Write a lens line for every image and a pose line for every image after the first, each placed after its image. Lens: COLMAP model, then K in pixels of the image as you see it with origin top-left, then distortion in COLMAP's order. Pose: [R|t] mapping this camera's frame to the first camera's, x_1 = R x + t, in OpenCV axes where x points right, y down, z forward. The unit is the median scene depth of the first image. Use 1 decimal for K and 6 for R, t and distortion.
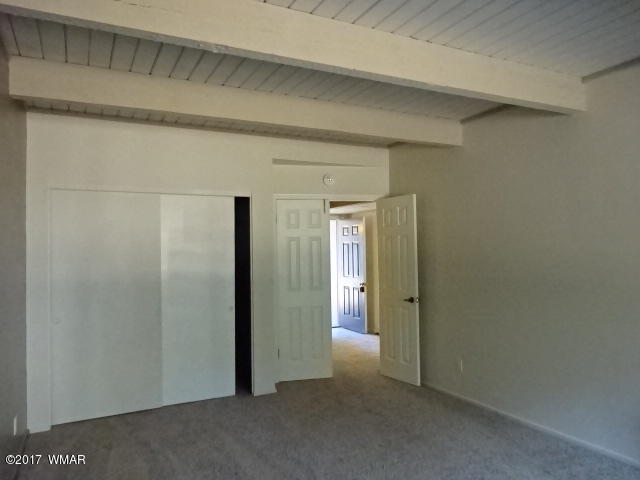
lens RADIAL K [[468.6, 0, 317.3], [0, 468.6, 239.1], [0, 0, 1]] dist [0.008142, 0.000991]
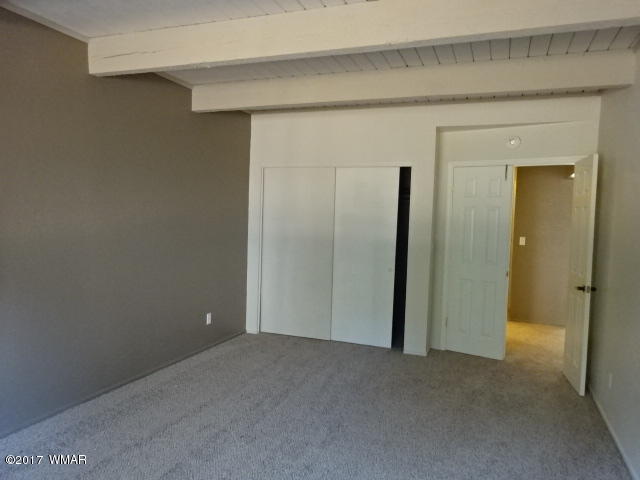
lens RADIAL K [[468.6, 0, 317.3], [0, 468.6, 239.1], [0, 0, 1]] dist [0.008142, 0.000991]
pose [[0.669964, 0.074630, -0.738633, 0.505422], [-0.024232, 0.996603, 0.078715, -0.006048], [0.741998, -0.034838, 0.669496, 0.142024]]
